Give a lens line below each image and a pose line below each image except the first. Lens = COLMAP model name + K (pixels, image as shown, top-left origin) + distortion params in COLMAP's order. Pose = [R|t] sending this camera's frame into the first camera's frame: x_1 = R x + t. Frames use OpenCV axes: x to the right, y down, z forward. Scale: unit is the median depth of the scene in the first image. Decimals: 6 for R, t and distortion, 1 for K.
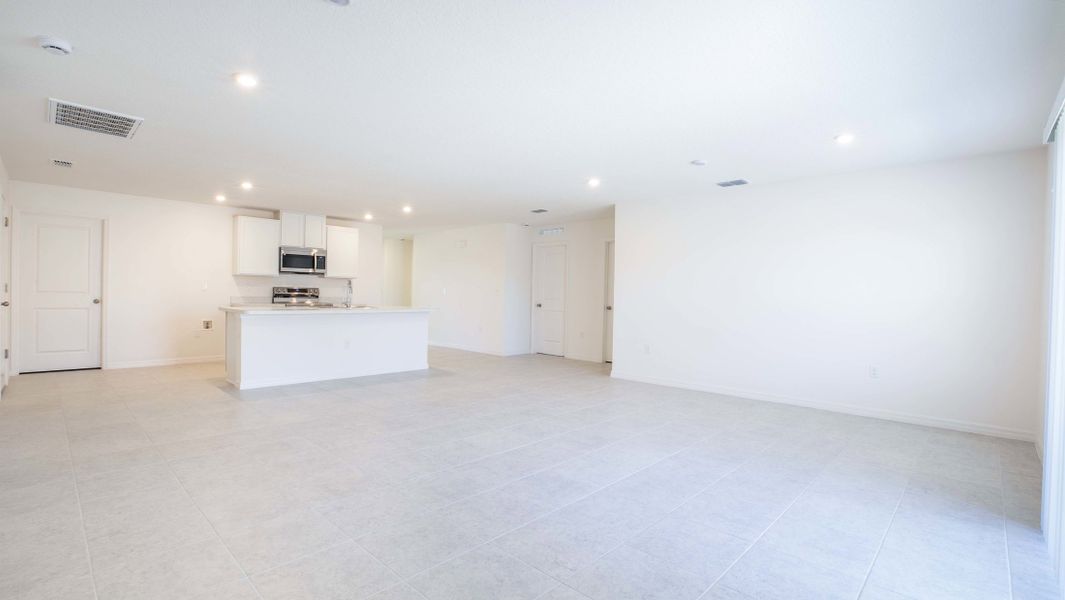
lens RADIAL K [[489.4, 0, 527.9], [0, 489.4, 301.0], [0, 0, 1]] dist [-0.042703, 0.013152]
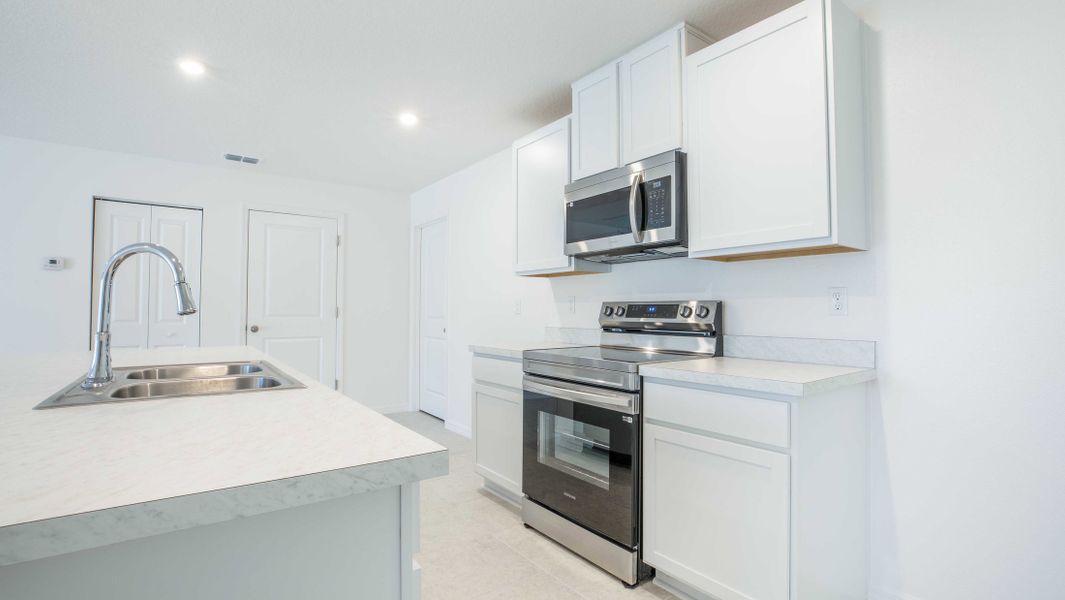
lens RADIAL K [[489.4, 0, 527.9], [0, 489.4, 301.0], [0, 0, 1]] dist [-0.042703, 0.013152]
pose [[-0.172818, -0.037110, -0.984254, -0.161581], [-0.021252, 0.999198, -0.033942, -0.016616], [0.984725, 0.015052, -0.173468, 1.027832]]
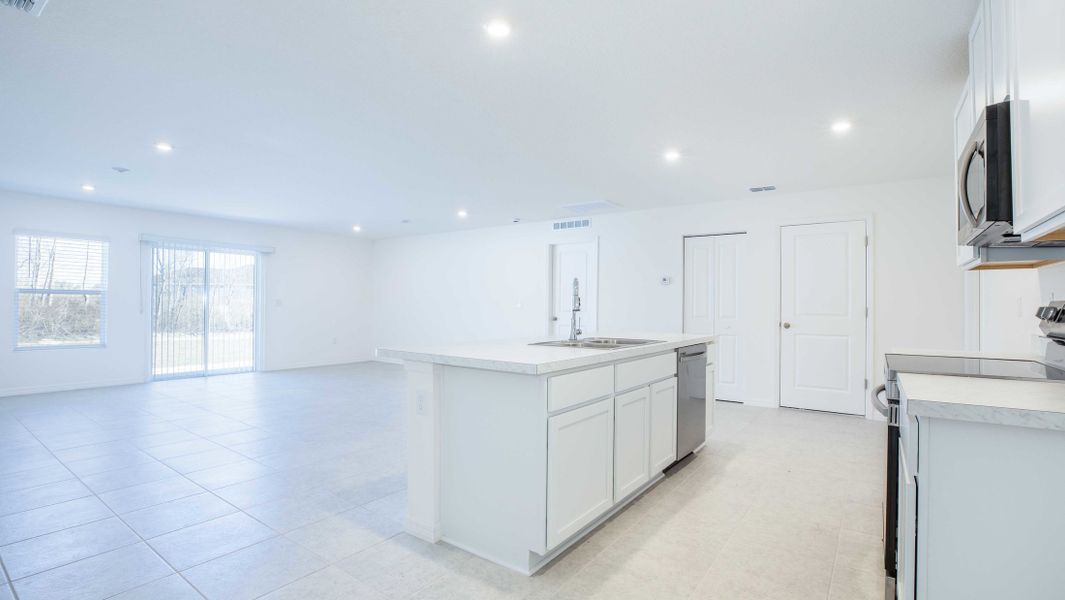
lens RADIAL K [[489.4, 0, 527.9], [0, 489.4, 301.0], [0, 0, 1]] dist [-0.042703, 0.013152]
pose [[-0.990038, -0.028349, -0.137914, -0.217117], [-0.028871, 0.999582, 0.001783, -0.021657], [0.137806, 0.005747, -0.990443, 1.236661]]
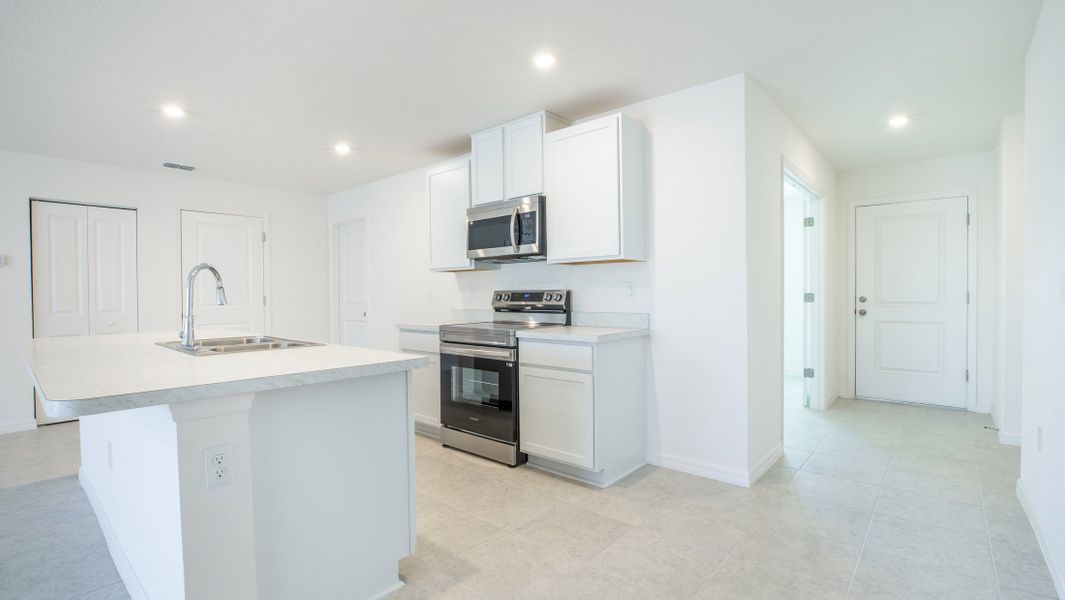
lens RADIAL K [[489.4, 0, 527.9], [0, 489.4, 301.0], [0, 0, 1]] dist [-0.042703, 0.013152]
pose [[0.037233, -0.002199, -0.999304, -0.011489], [-0.004704, 0.999986, -0.002375, -0.017540], [0.999296, 0.004789, 0.037222, 1.035801]]
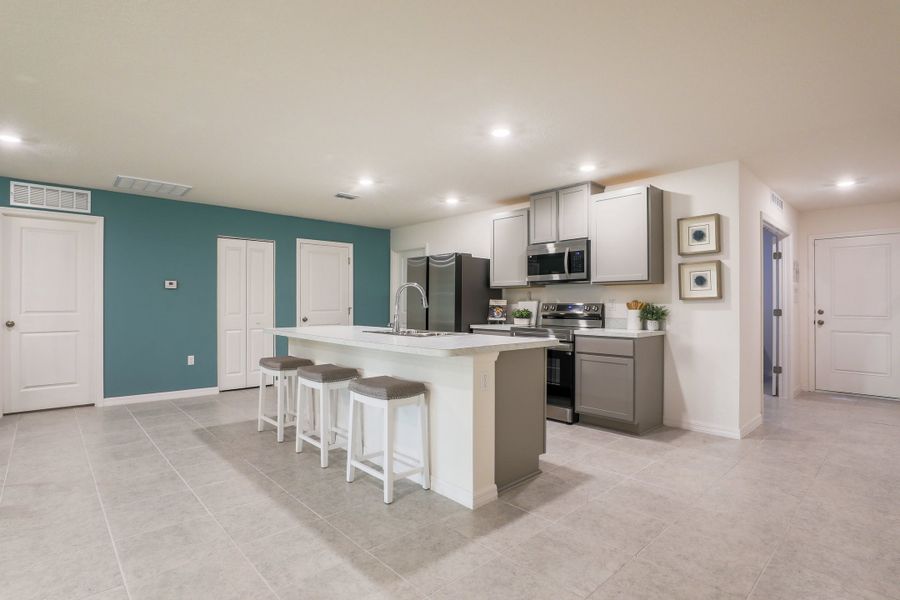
lens RADIAL K [[437.7, 0, 450.0], [0, 437.7, 300.0], [0, 0, 1]] dist [-0.018771, -0.000341]
pose [[-0.059754, -0.028031, -0.997820, 0.137135], [-0.015450, 0.999512, -0.027153, -0.014702], [0.998094, 0.013794, -0.060158, 0.918719]]
